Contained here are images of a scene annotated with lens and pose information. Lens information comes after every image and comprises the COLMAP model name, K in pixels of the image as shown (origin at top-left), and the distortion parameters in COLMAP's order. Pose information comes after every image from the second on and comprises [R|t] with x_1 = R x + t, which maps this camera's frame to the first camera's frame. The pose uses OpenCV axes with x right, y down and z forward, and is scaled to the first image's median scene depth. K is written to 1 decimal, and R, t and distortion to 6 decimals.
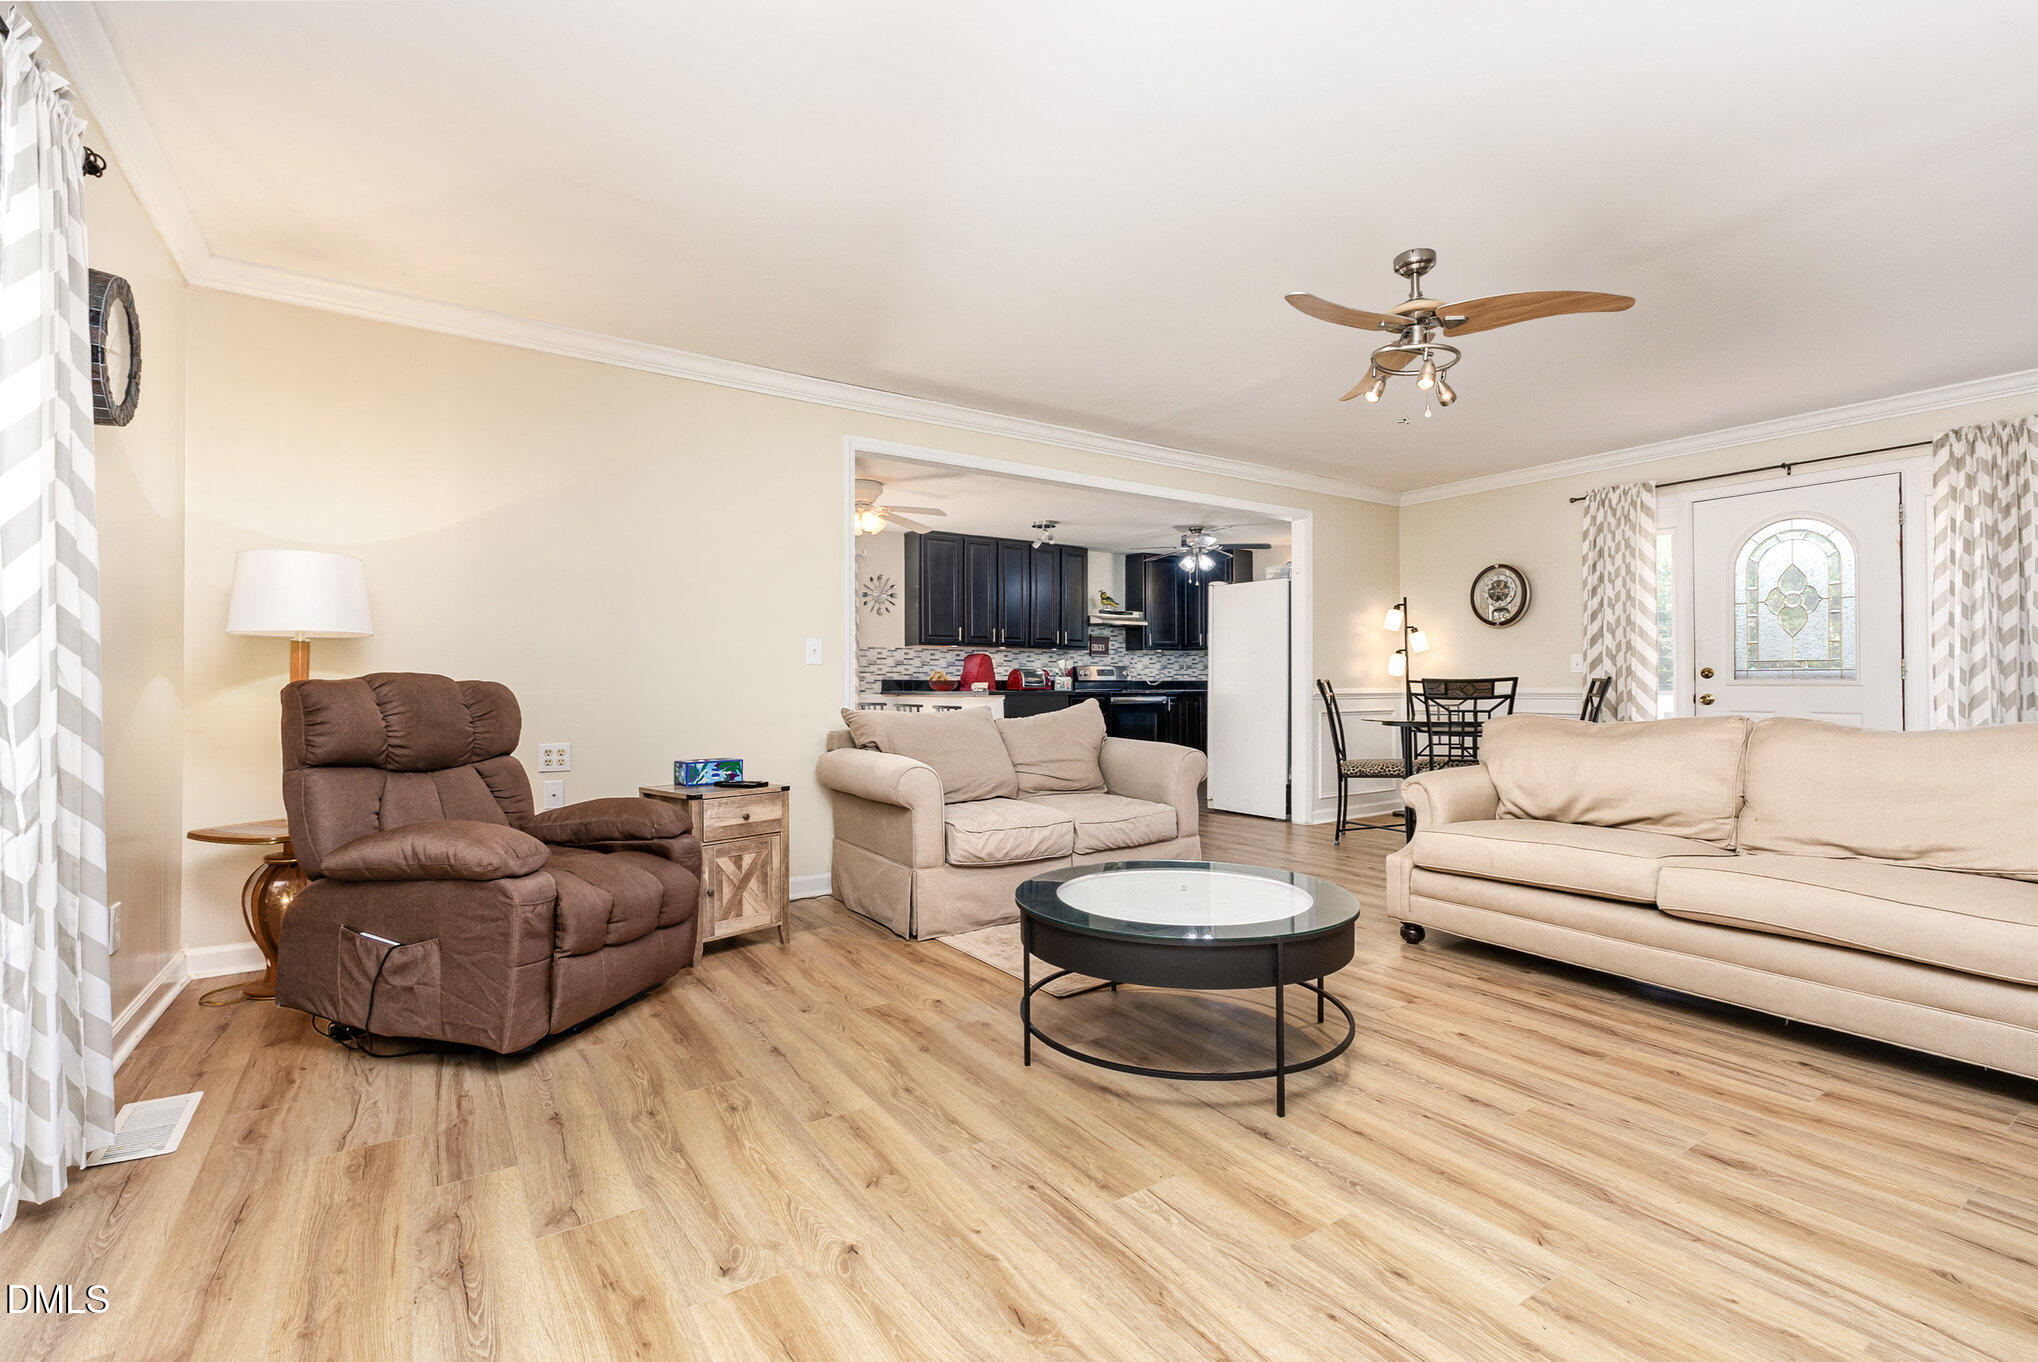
lens RADIAL K [[909.9, 0, 1036.0], [0, 909.9, 682.6], [0, 0, 1]] dist [0.001187, -0.000815]
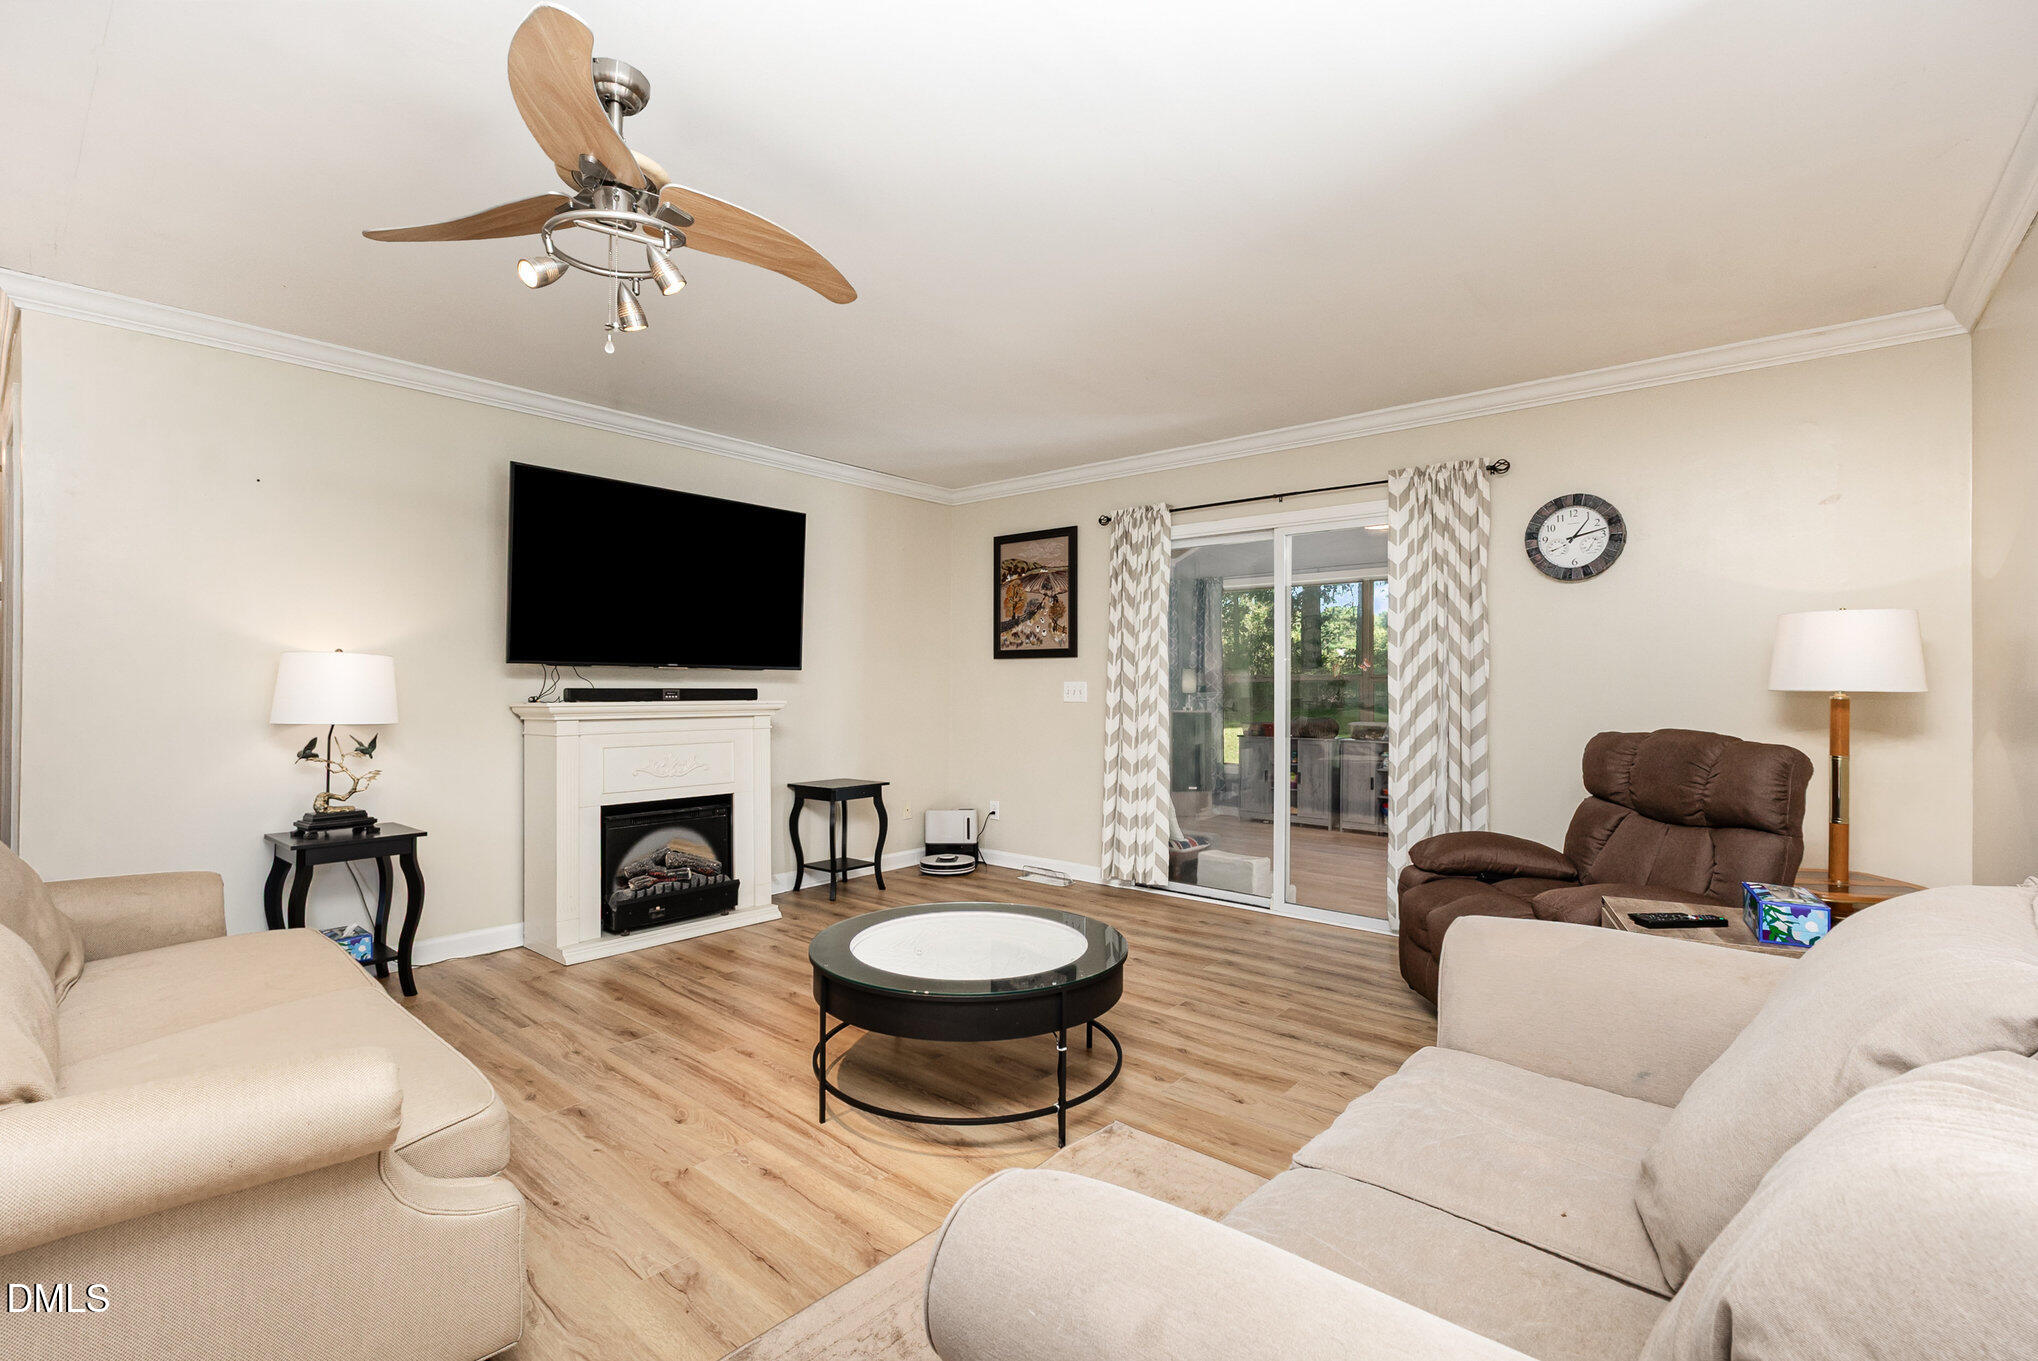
lens RADIAL K [[909.9, 0, 1020.0], [0, 909.9, 686.0], [0, 0, 1]] dist [0.001187, -0.000815]
pose [[-0.967118, -0.003569, -0.254302, 0.411379], [-0.003278, 0.999993, -0.001570, -0.073232], [0.254306, -0.000685, -0.967124, 2.241068]]
